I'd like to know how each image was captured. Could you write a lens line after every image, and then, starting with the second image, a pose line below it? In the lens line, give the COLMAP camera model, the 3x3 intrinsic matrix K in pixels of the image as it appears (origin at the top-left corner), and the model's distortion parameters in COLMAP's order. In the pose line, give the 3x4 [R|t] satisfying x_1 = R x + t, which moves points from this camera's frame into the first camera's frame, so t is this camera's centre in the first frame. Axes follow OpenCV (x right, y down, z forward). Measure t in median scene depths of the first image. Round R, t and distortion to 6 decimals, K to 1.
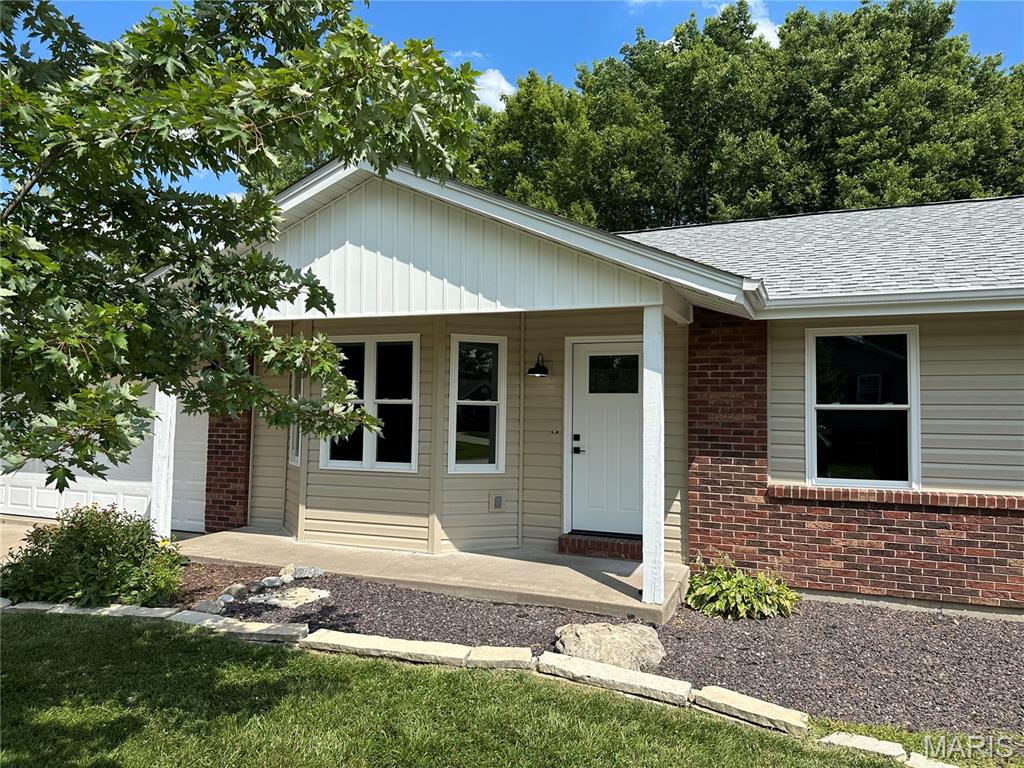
lens RADIAL K [[709.3, 0, 514.8], [0, 709.3, 384.8], [0, 0, 1]] dist [0.129372, -0.198723]
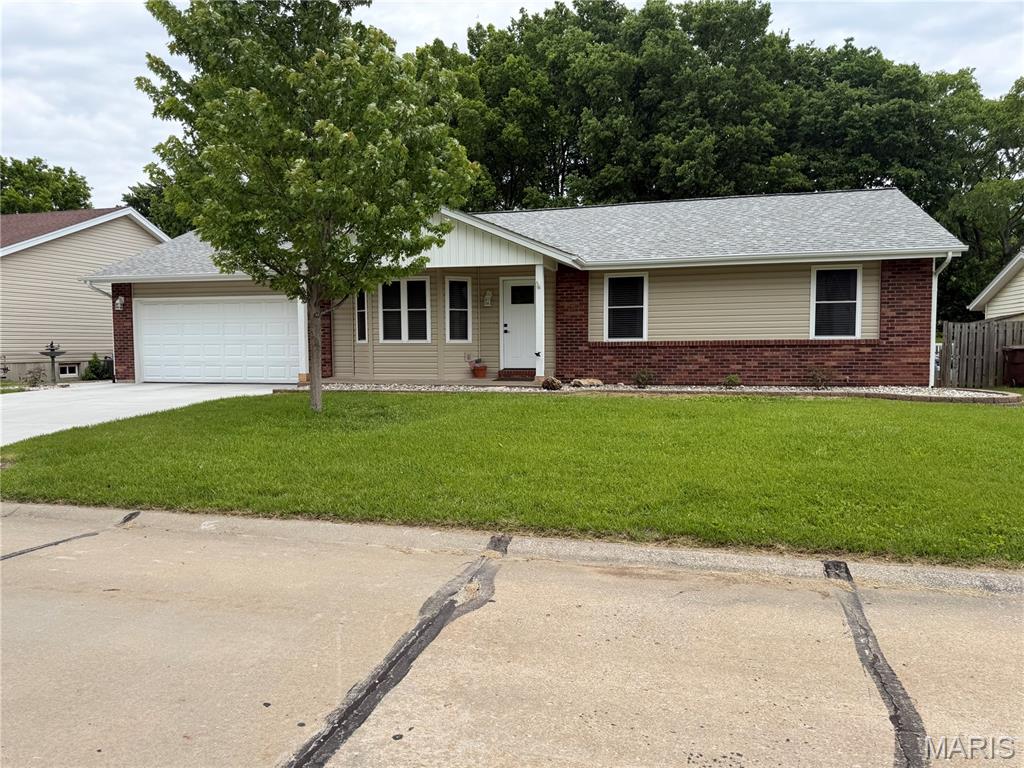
lens RADIAL K [[716.4, 0, 518.8], [0, 716.4, 387.8], [0, 0, 1]] dist [0.104947, -0.130742]
pose [[0.987680, -0.033853, 0.152779, -0.209639], [0.016819, 0.993629, 0.111434, 0.021802], [-0.155578, -0.107492, 0.981958, -1.138179]]
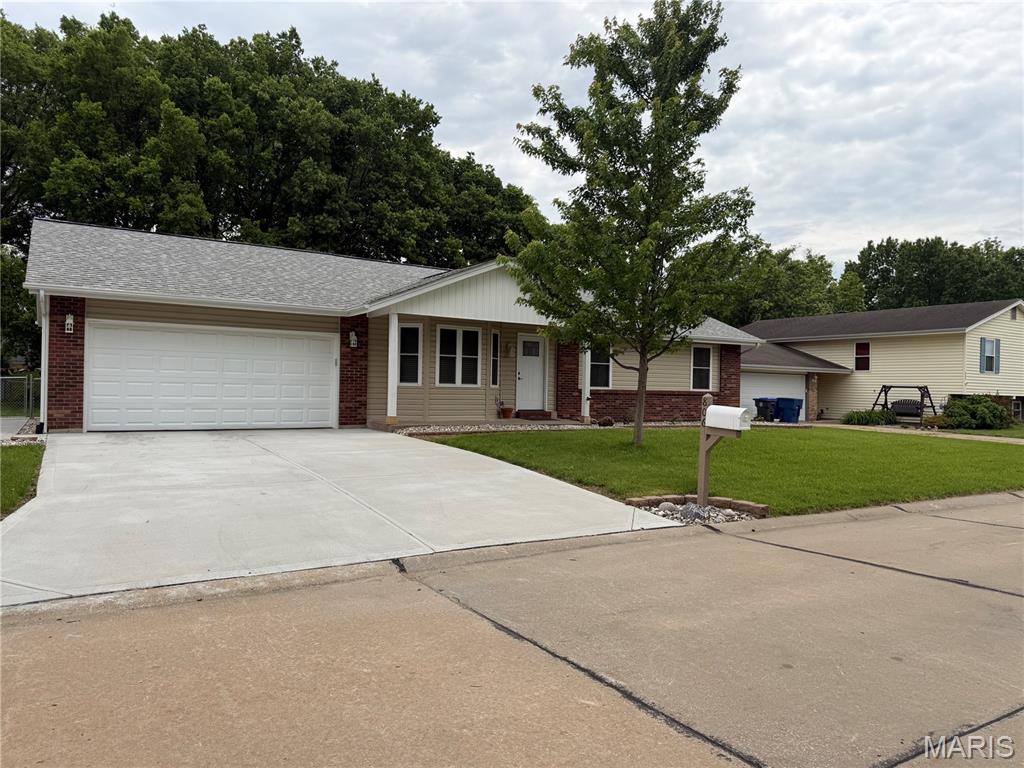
lens RADIAL K [[716.4, 0, 518.8], [0, 716.4, 387.8], [0, 0, 1]] dist [0.104947, -0.130742]
pose [[0.563120, -0.007787, 0.826338, -2.012709], [-0.047820, 0.997973, 0.041993, 0.018933], [-0.824990, -0.063163, 0.561607, -0.417972]]
